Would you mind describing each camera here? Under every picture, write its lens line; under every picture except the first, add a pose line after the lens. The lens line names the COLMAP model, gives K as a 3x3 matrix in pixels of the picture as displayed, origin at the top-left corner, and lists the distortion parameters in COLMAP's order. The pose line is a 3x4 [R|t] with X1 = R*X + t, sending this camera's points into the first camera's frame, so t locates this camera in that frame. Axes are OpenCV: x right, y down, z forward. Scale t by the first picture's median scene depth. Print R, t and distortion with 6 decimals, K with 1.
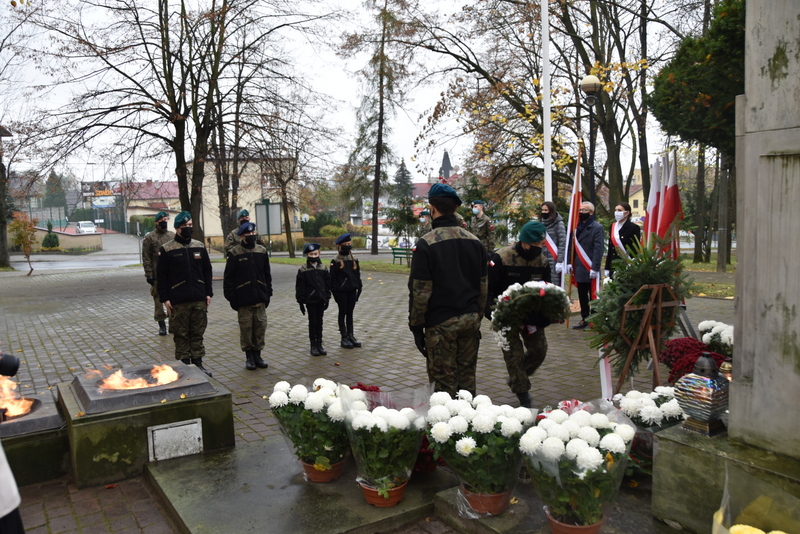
lens RADIAL K [[664.6, 0, 393.0], [0, 664.6, 265.1], [0, 0, 1]] dist [-0.137121, 0.128820]
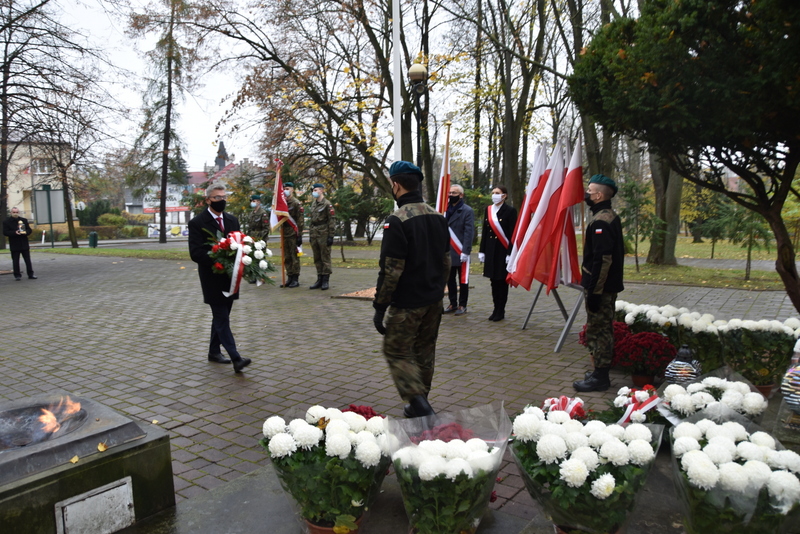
lens RADIAL K [[624.3, 0, 397.9], [0, 624.3, 271.3], [0, 0, 1]] dist [-0.156345, 0.108969]
pose [[0.934049, -0.029453, 0.355928, -0.121403], [0.017753, 0.999191, 0.036096, -0.000976], [-0.356703, -0.027396, 0.933816, 0.149305]]
